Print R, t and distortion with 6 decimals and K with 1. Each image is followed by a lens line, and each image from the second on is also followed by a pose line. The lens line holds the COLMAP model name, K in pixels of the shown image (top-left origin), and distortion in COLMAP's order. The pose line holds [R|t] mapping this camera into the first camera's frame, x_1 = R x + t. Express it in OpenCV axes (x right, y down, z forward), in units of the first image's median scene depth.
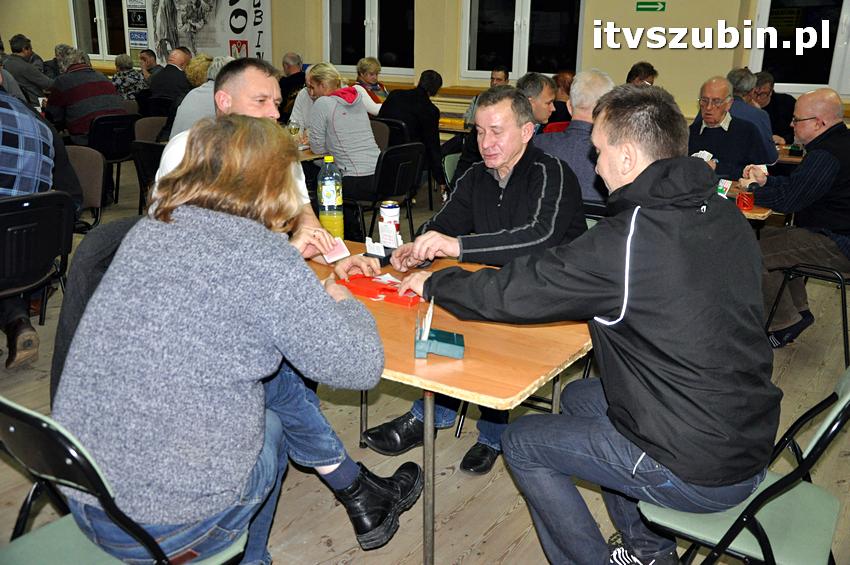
lens RADIAL K [[868.4, 0, 423.6], [0, 868.4, 281.4], [0, 0, 1]] dist [-0.013877, 0.000000]
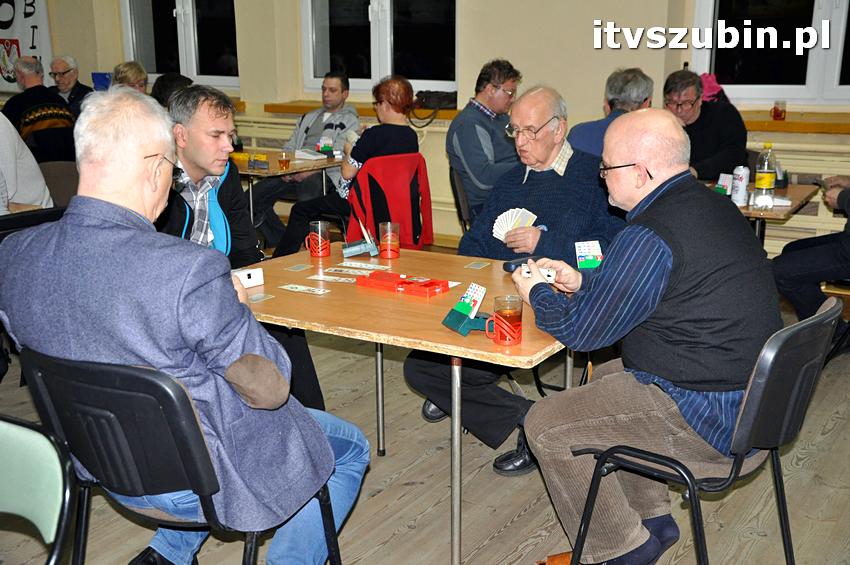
lens RADIAL K [[1104.9, 0, 426.8], [0, 1104.9, 284.4], [0, 0, 1]] dist [0.037623, 0.000000]
pose [[0.998883, -0.031090, 0.035590, 0.228853], [0.032771, 0.998325, -0.047673, -0.067693], [-0.034048, 0.048786, 0.998229, 0.259981]]
